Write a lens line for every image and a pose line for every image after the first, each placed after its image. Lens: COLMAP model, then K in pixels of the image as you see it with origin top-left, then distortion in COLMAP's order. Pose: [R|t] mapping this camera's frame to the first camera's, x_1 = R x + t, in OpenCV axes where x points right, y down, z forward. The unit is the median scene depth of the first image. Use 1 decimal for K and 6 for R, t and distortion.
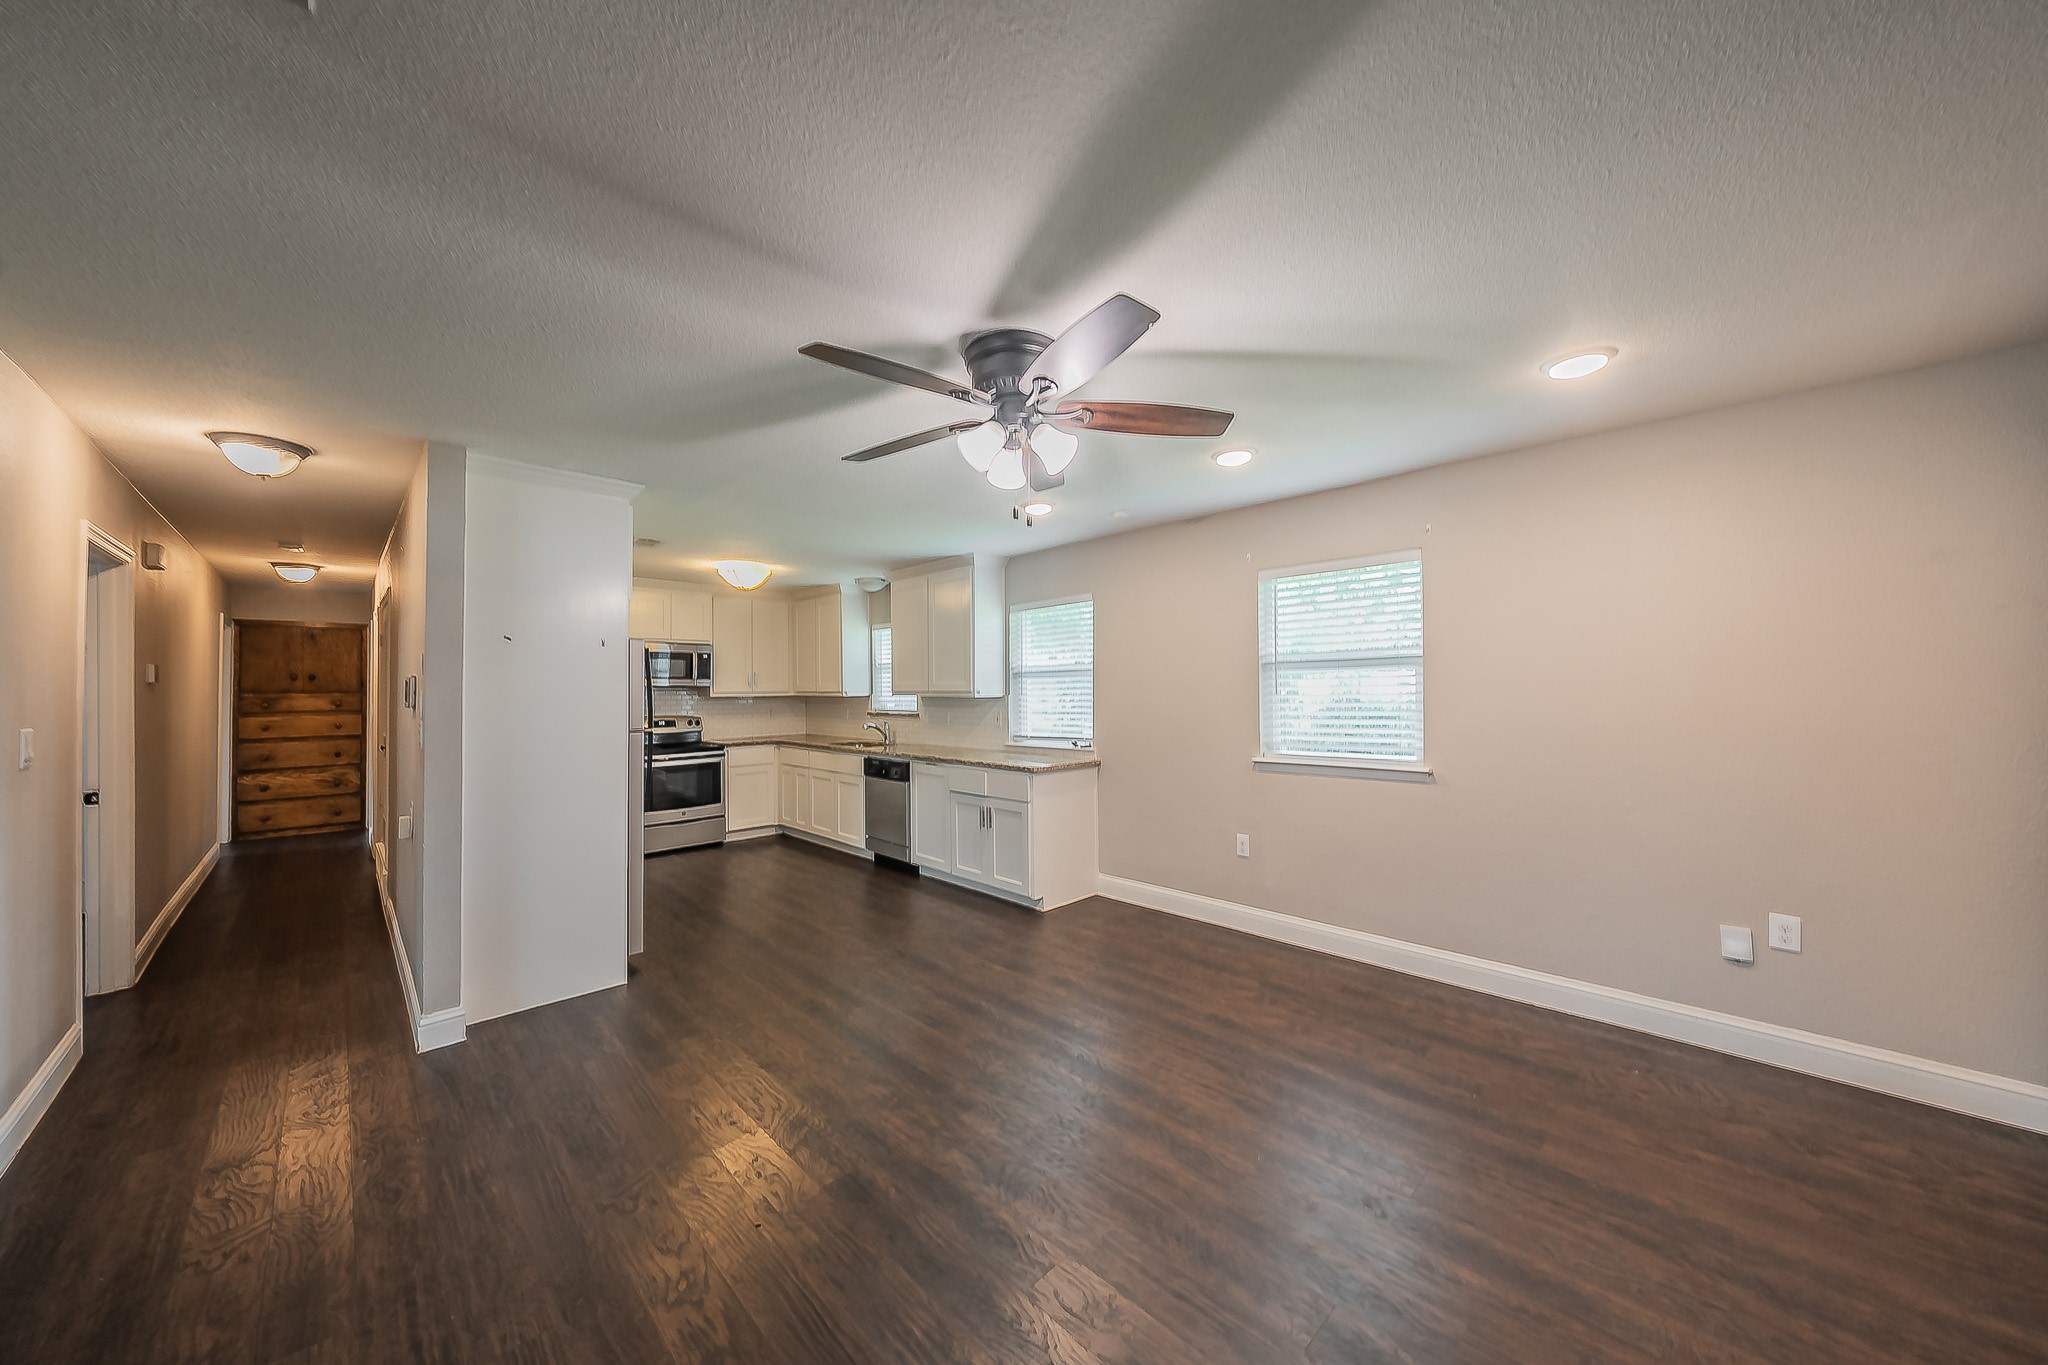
lens RADIAL K [[752.4, 0, 1026.8], [0, 752.4, 678.1], [0, 0, 1]] dist [0.001901, 0.000080]
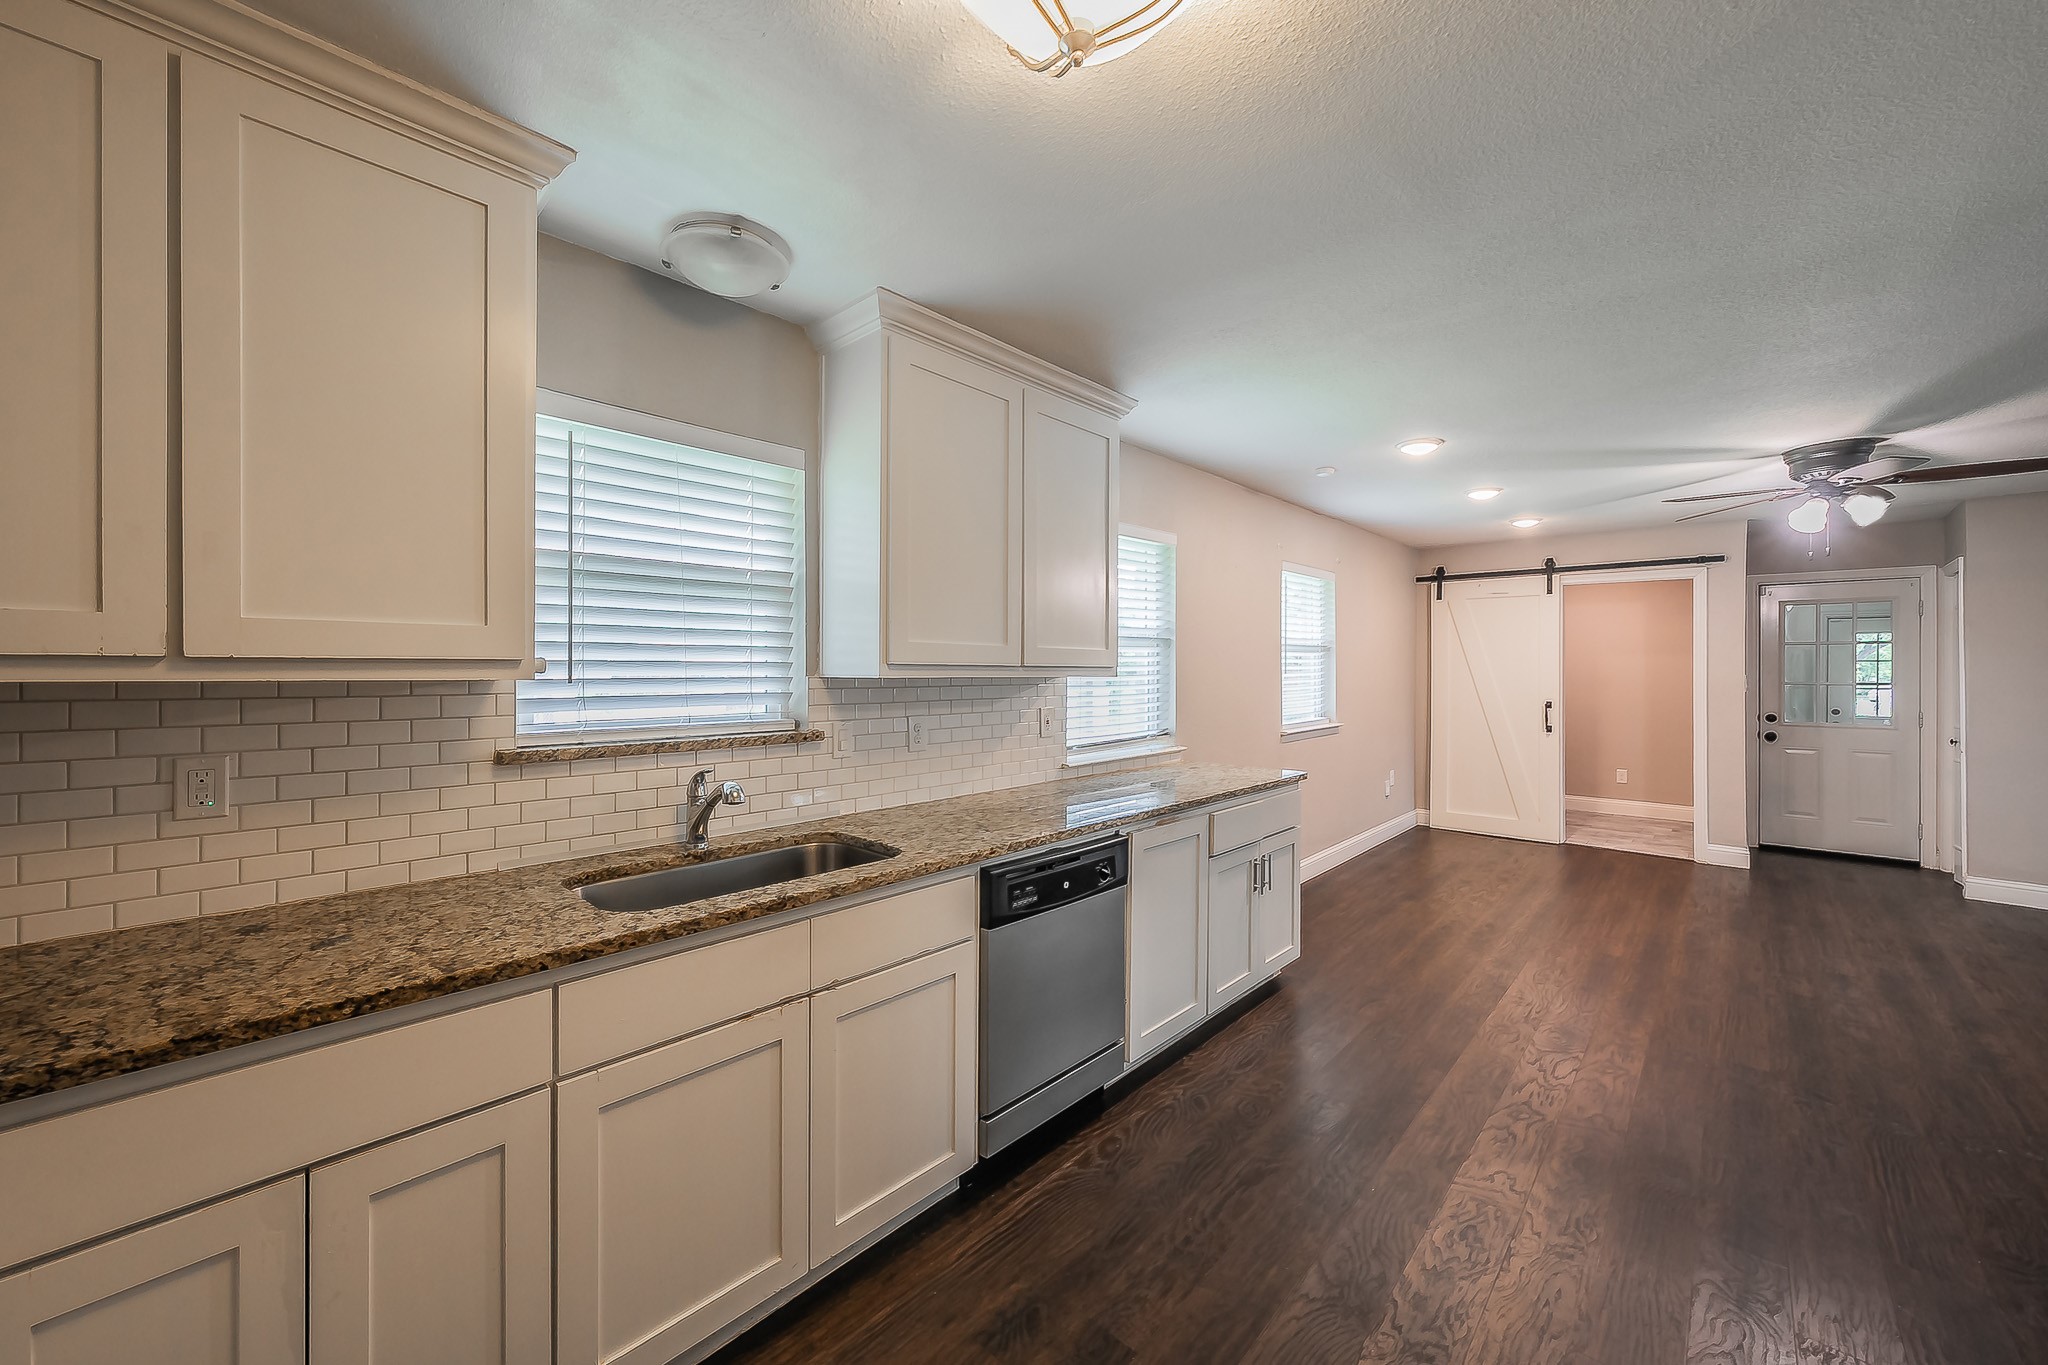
lens RADIAL K [[752.4, 0, 1026.8], [0, 752.4, 678.1], [0, 0, 1]] dist [0.001901, 0.000080]
pose [[-0.073705, 0.002919, 0.997276, -0.620589], [-0.011030, 0.999932, -0.003742, 0.031535], [-0.997219, -0.011276, -0.073668, 1.190770]]
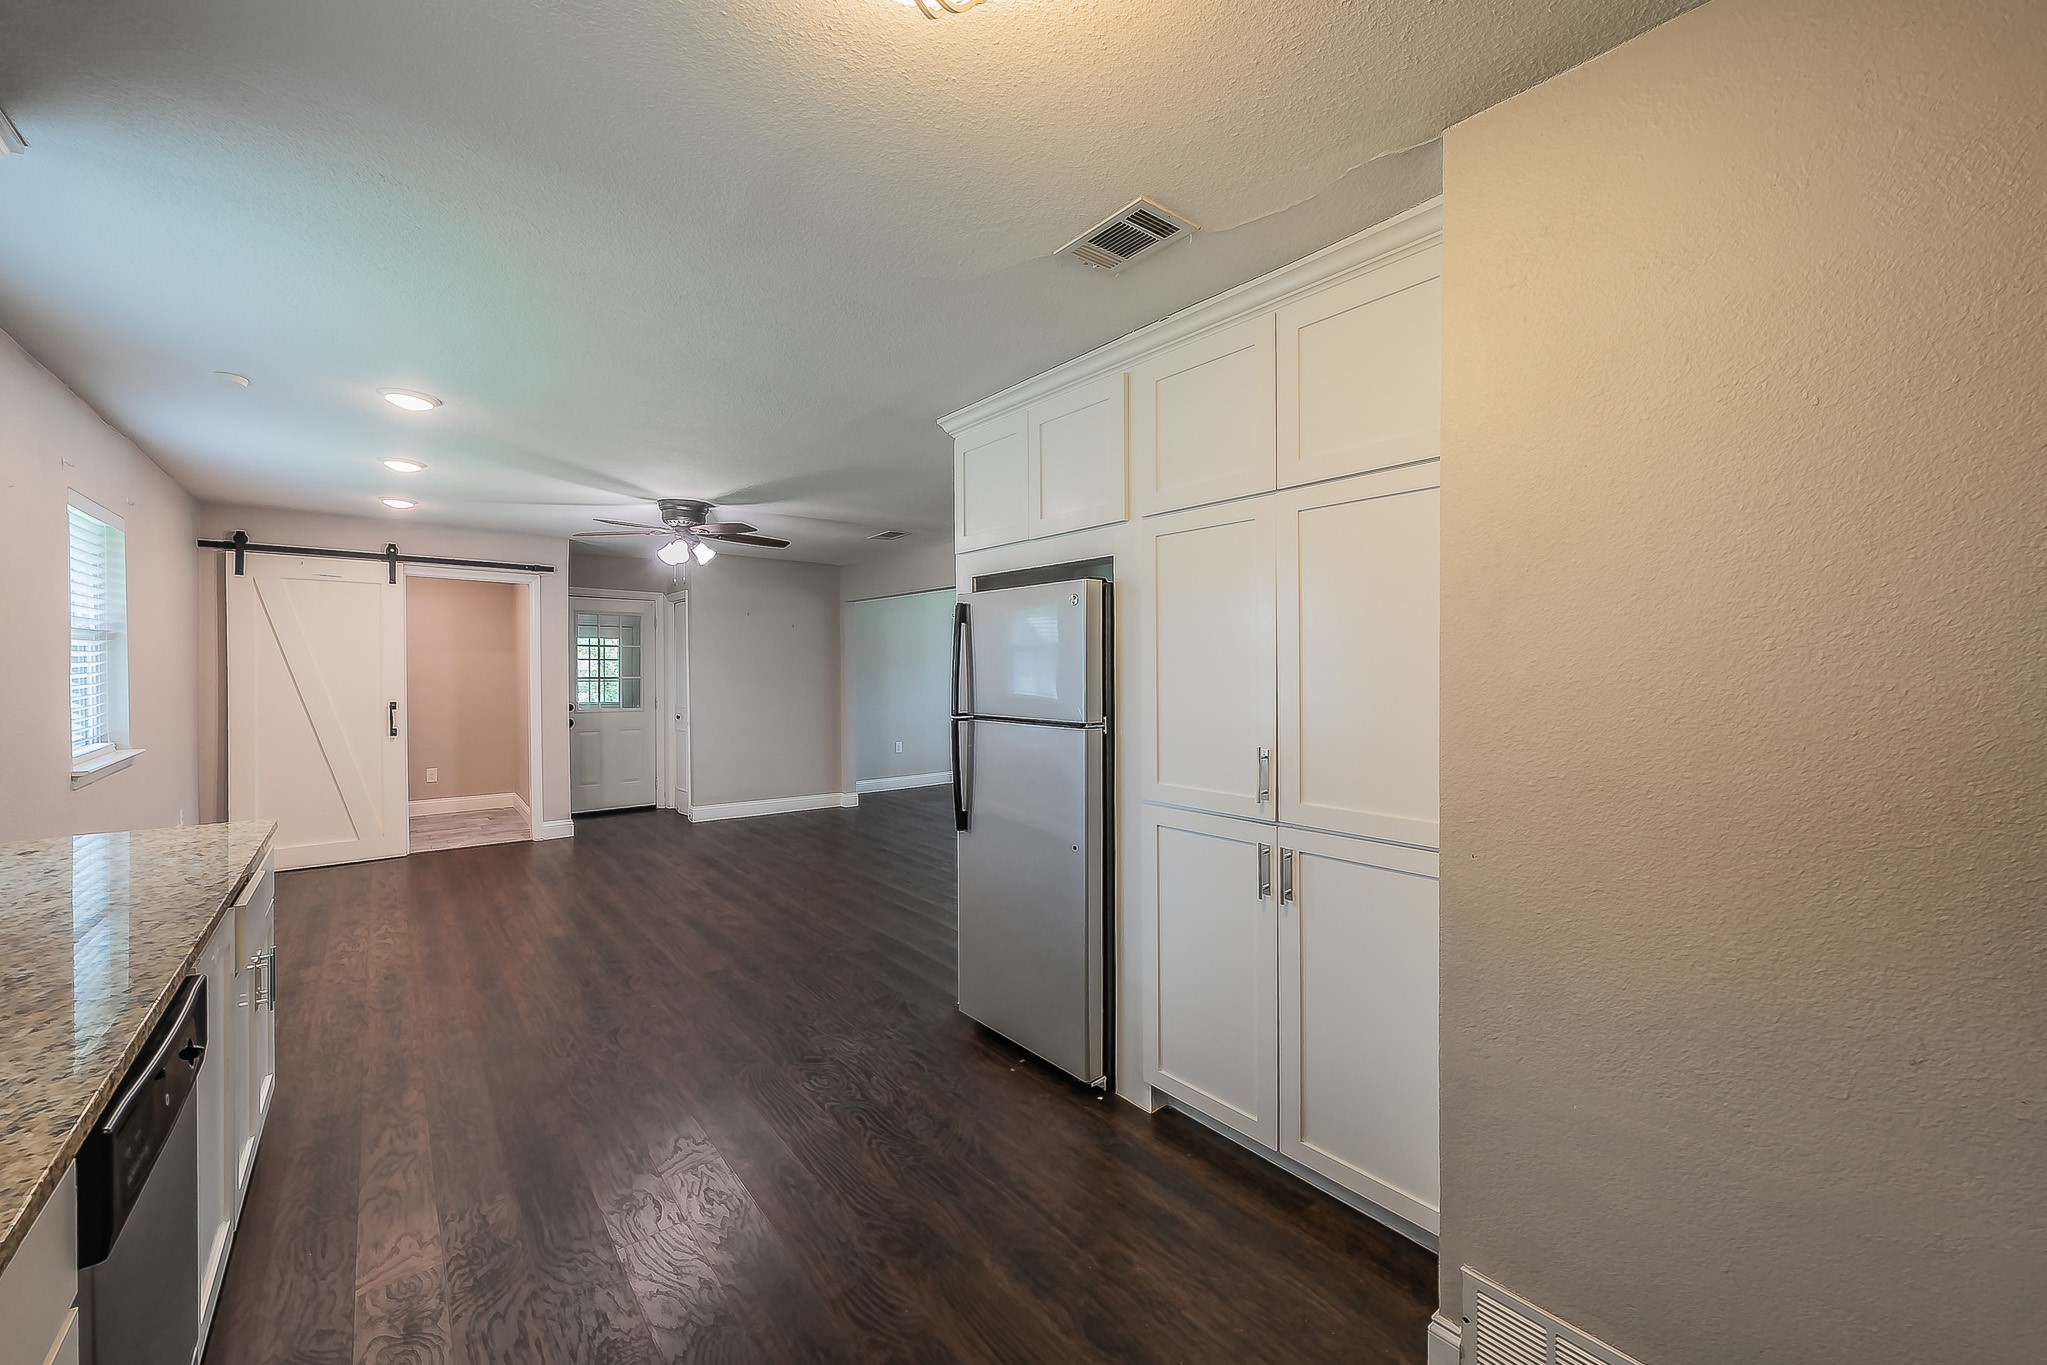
lens RADIAL K [[788.4, 0, 1011.1], [0, 788.4, 677.6], [0, 0, 1]] dist [-0.000389, -0.000097]
pose [[-0.997980, 0.009977, 0.062747, -0.456036], [0.010064, 0.999949, 0.001074, 0.027785], [-0.062734, 0.001703, -0.998029, 1.347117]]
